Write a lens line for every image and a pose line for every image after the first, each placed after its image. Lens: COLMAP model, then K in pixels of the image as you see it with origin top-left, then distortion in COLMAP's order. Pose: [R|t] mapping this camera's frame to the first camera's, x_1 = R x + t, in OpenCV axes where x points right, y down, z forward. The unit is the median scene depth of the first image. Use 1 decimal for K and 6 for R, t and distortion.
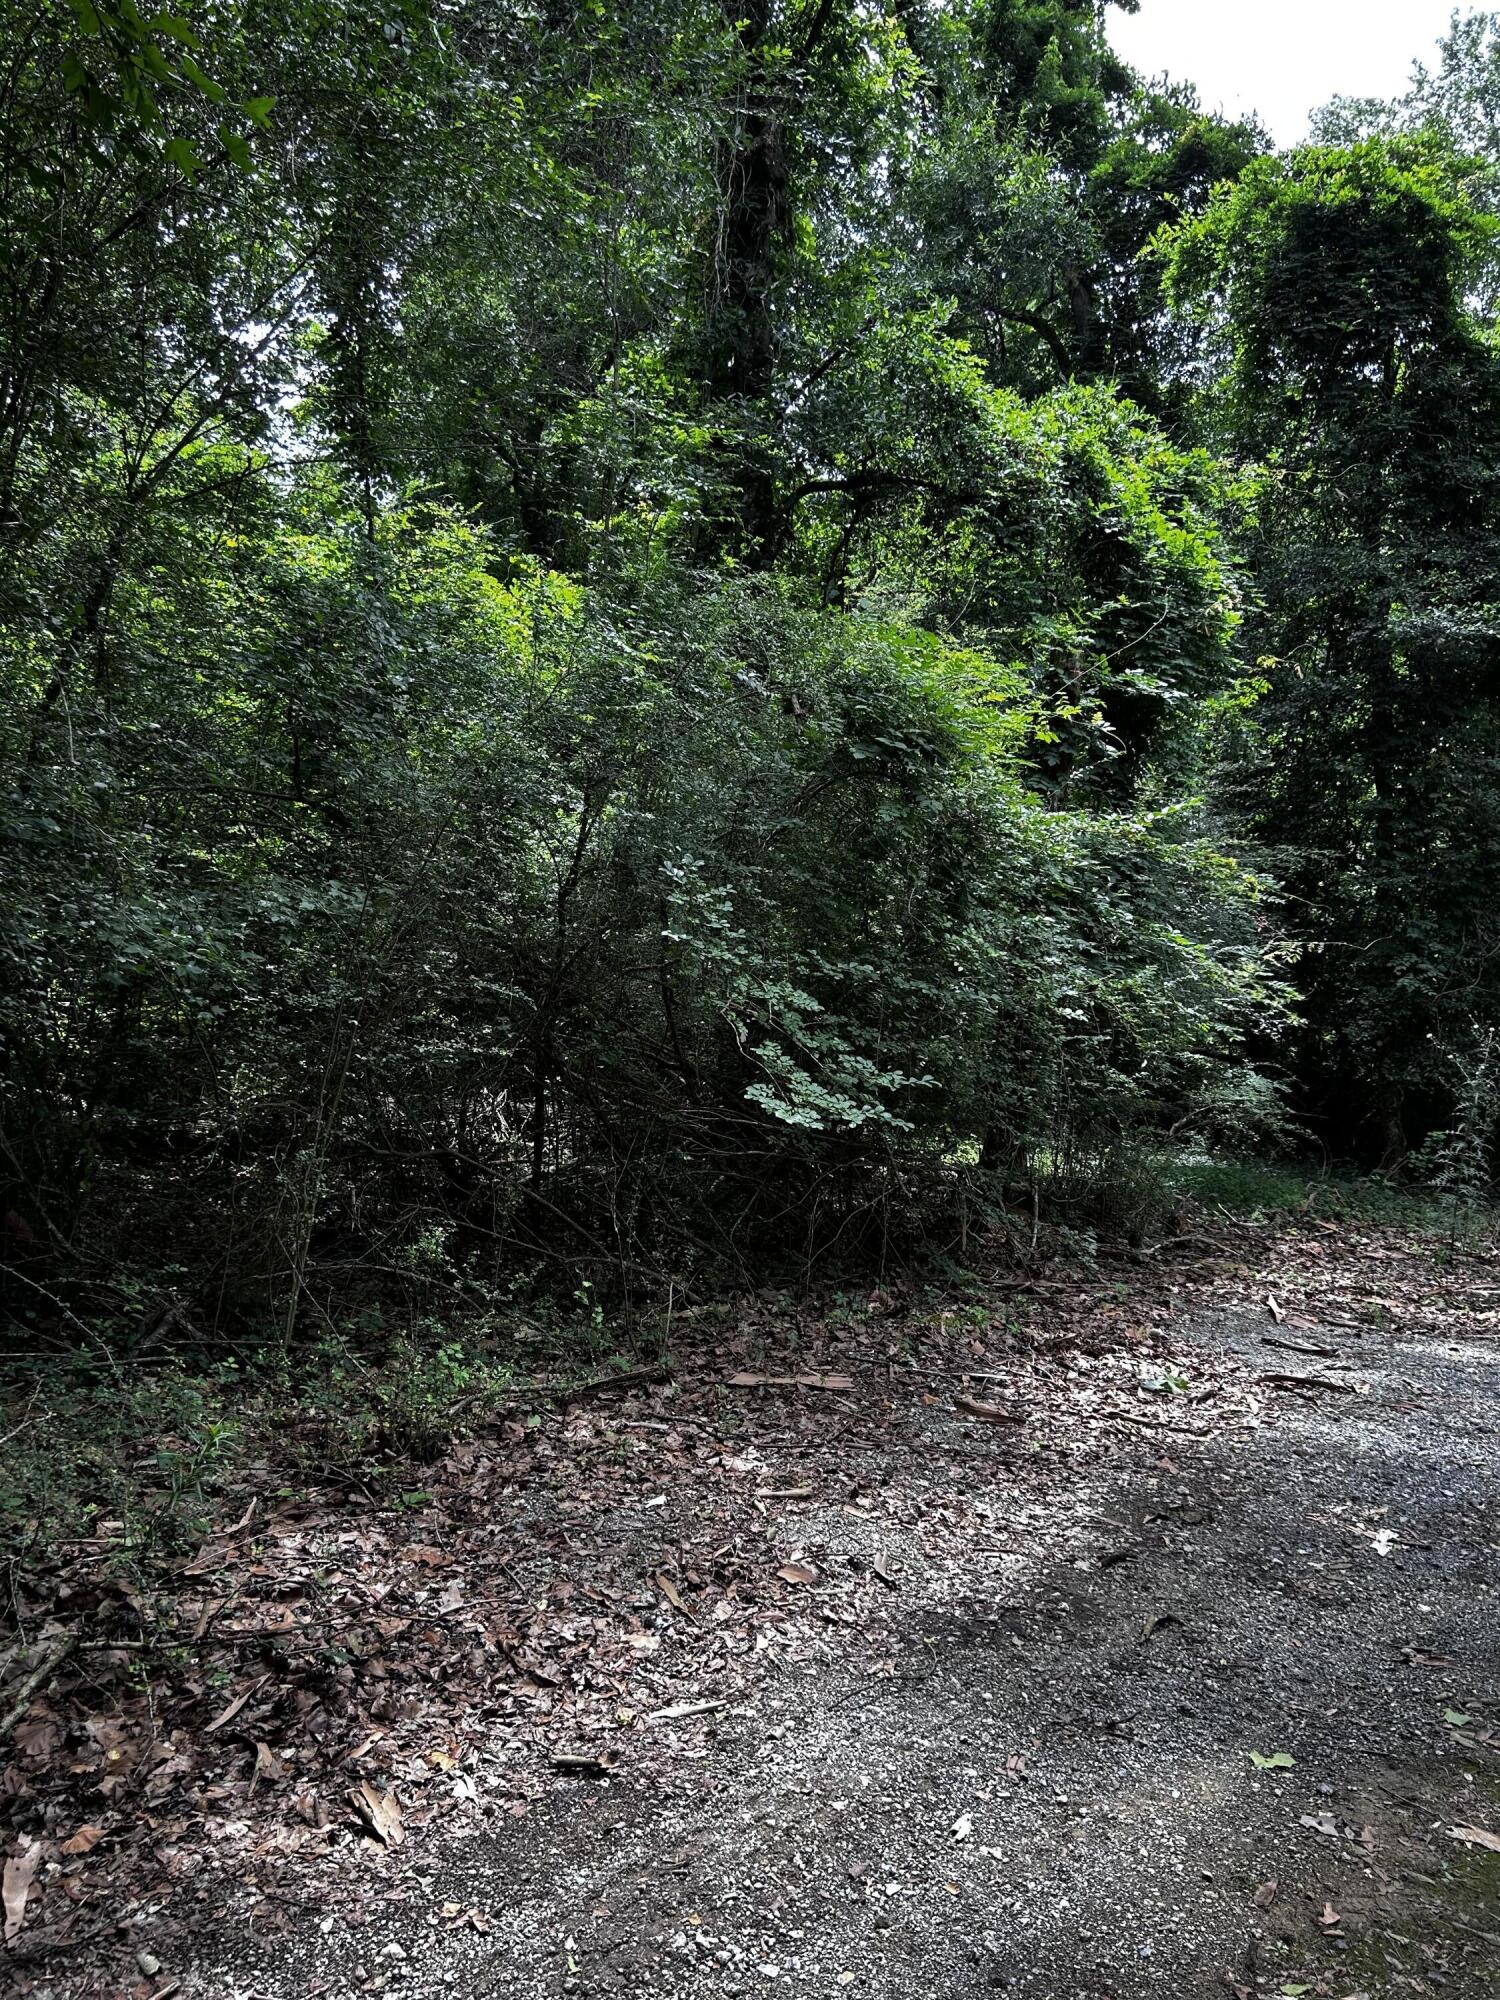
lens RADIAL K [[1477.8, 0, 746.7], [0, 1477.8, 1018.3], [0, 0, 1]] dist [0.047858, -0.054937]
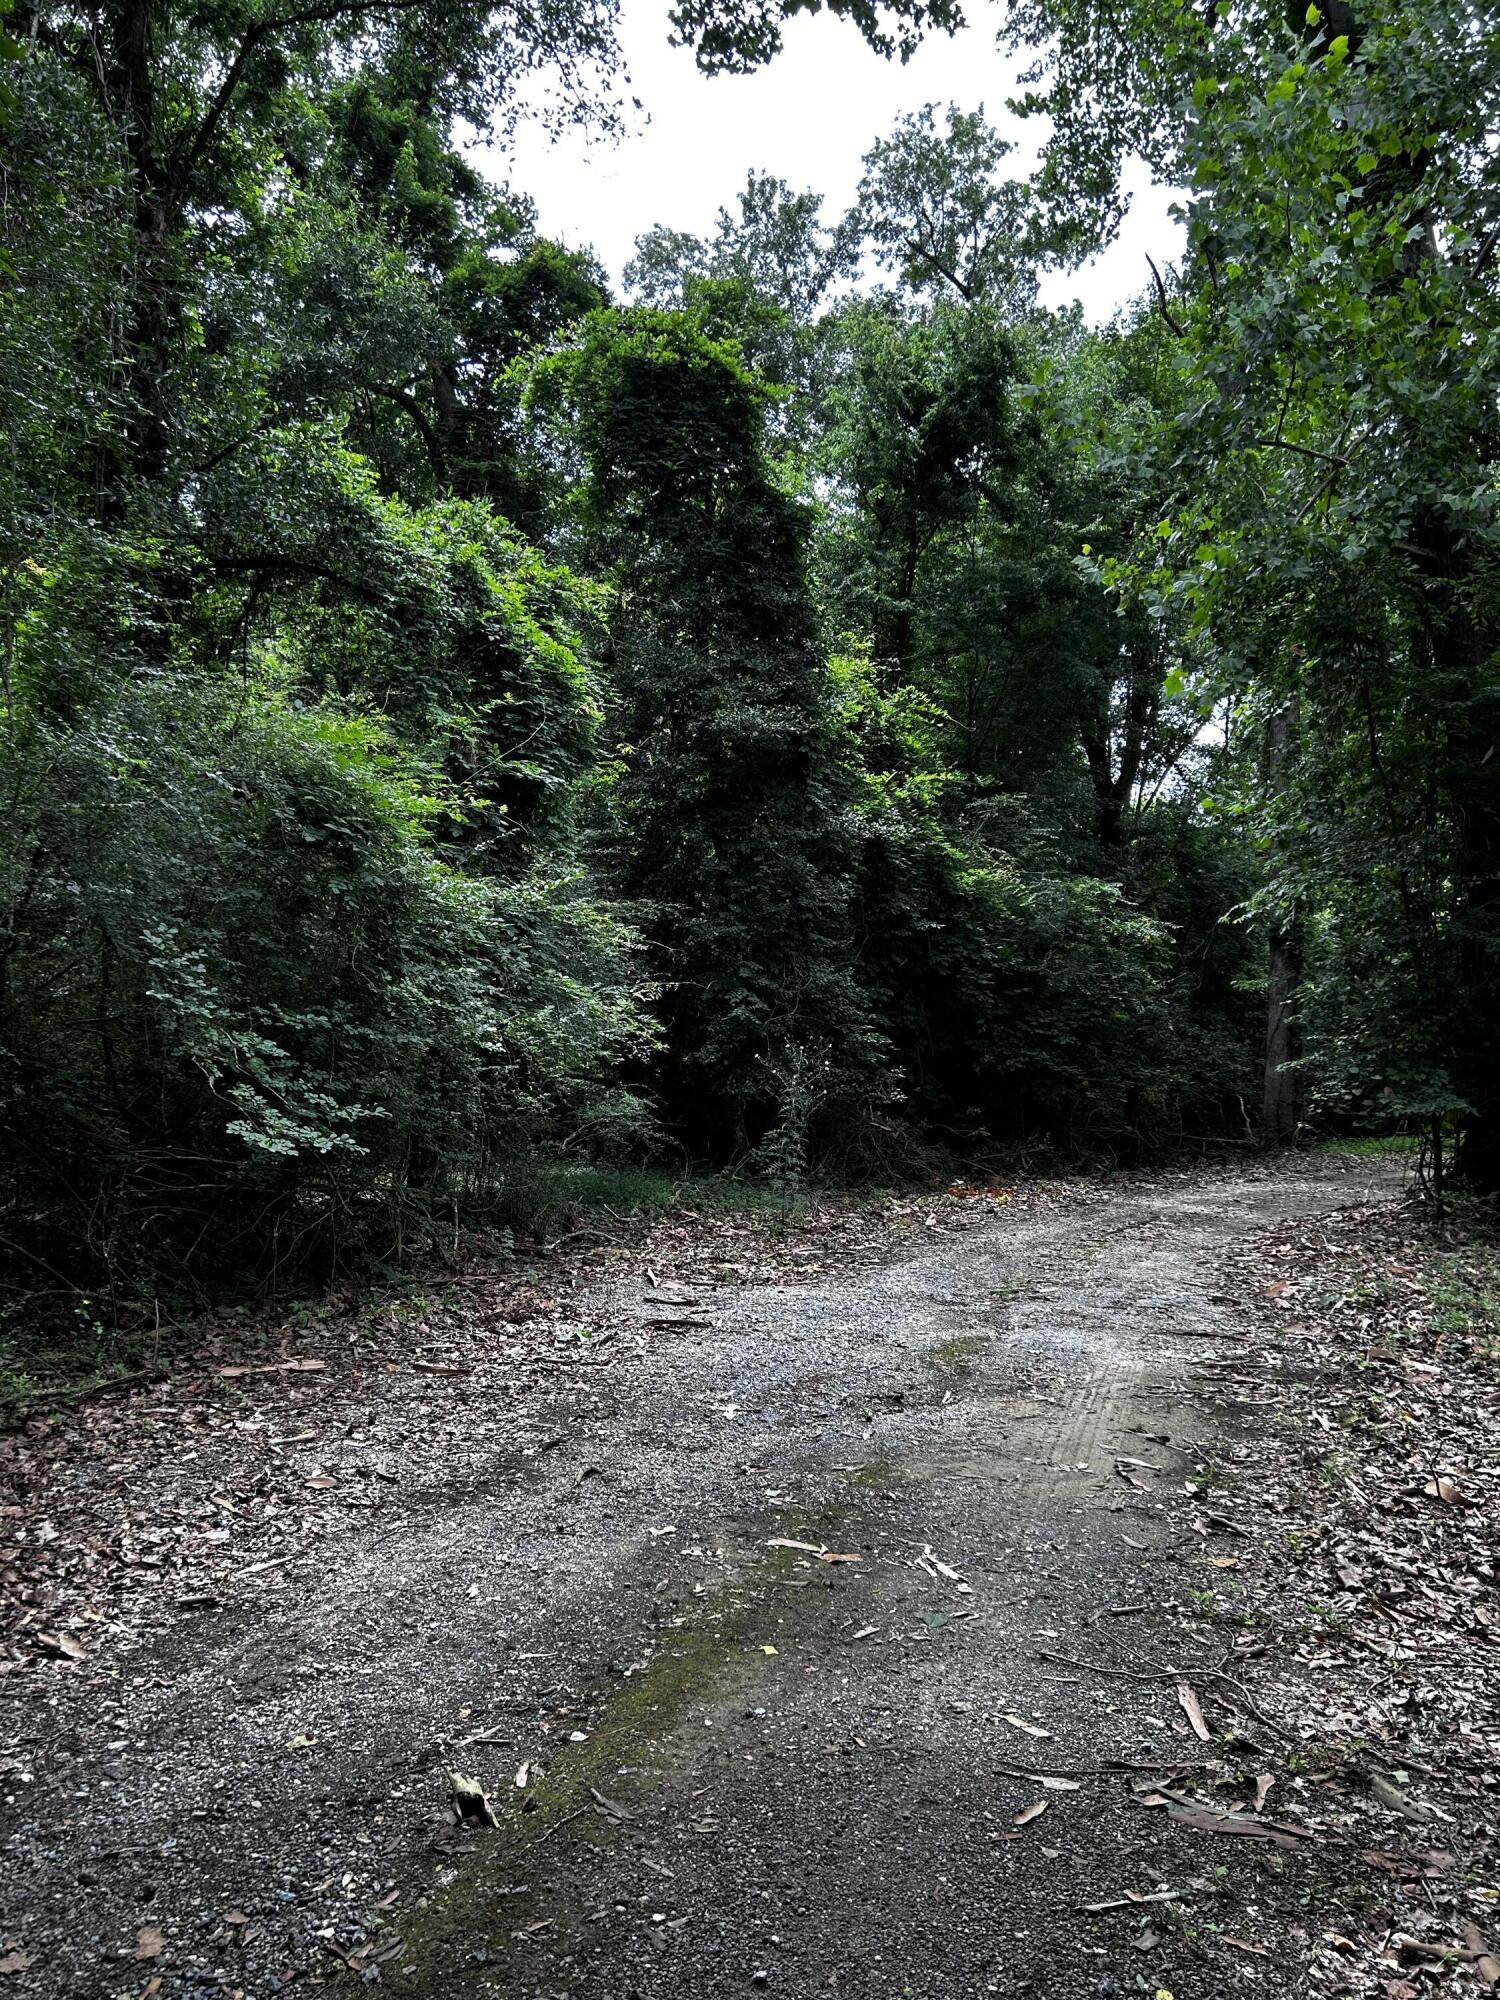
lens RADIAL K [[1477.8, 0, 746.7], [0, 1477.8, 1018.3], [0, 0, 1]] dist [0.047858, -0.054937]
pose [[0.914982, -0.031406, 0.402270, -0.073288], [0.040373, 0.999089, -0.013828, -0.001978], [-0.401469, 0.028893, 0.915417, -0.196142]]
